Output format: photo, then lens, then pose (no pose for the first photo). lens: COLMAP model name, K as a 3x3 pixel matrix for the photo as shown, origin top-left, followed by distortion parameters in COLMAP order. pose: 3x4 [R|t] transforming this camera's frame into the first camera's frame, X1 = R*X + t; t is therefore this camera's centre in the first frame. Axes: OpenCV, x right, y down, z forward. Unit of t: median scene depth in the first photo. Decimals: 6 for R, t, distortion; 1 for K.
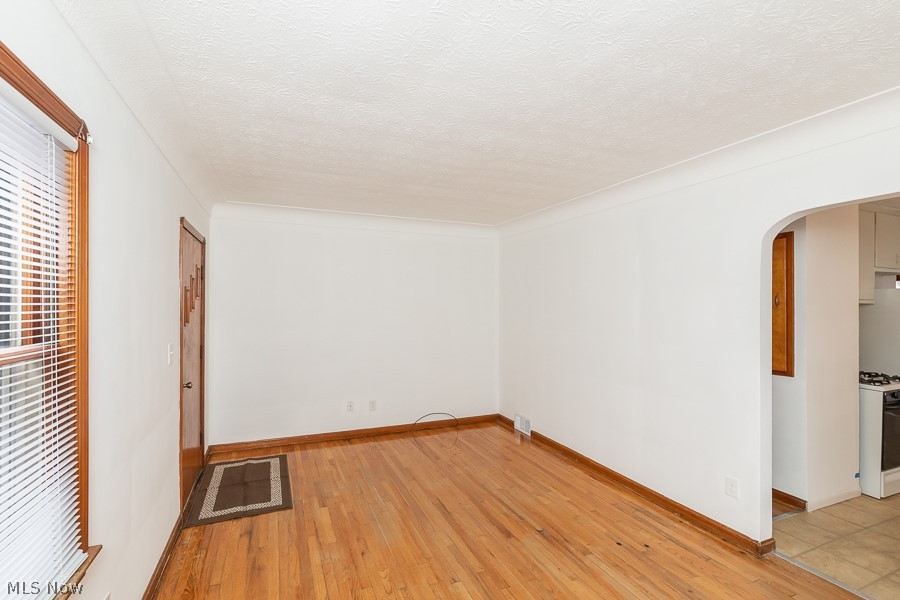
lens RADIAL K [[413.5, 0, 446.8], [0, 413.5, 304.0], [0, 0, 1]] dist [0.000676, 0.000282]
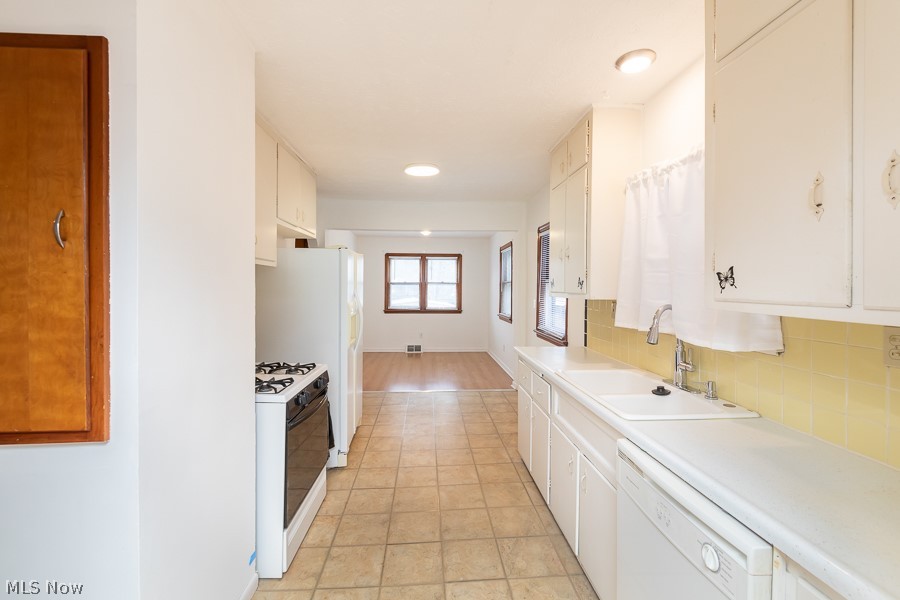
lens RADIAL K [[387.8, 0, 448.1], [0, 387.8, 298.8], [0, 0, 1]] dist [0.001141, 0.000827]
pose [[0.335196, -0.024631, 0.941827, 0.658700], [-0.011247, 0.999482, 0.030142, 0.040562], [-0.942081, -0.020696, 0.334745, 0.644440]]
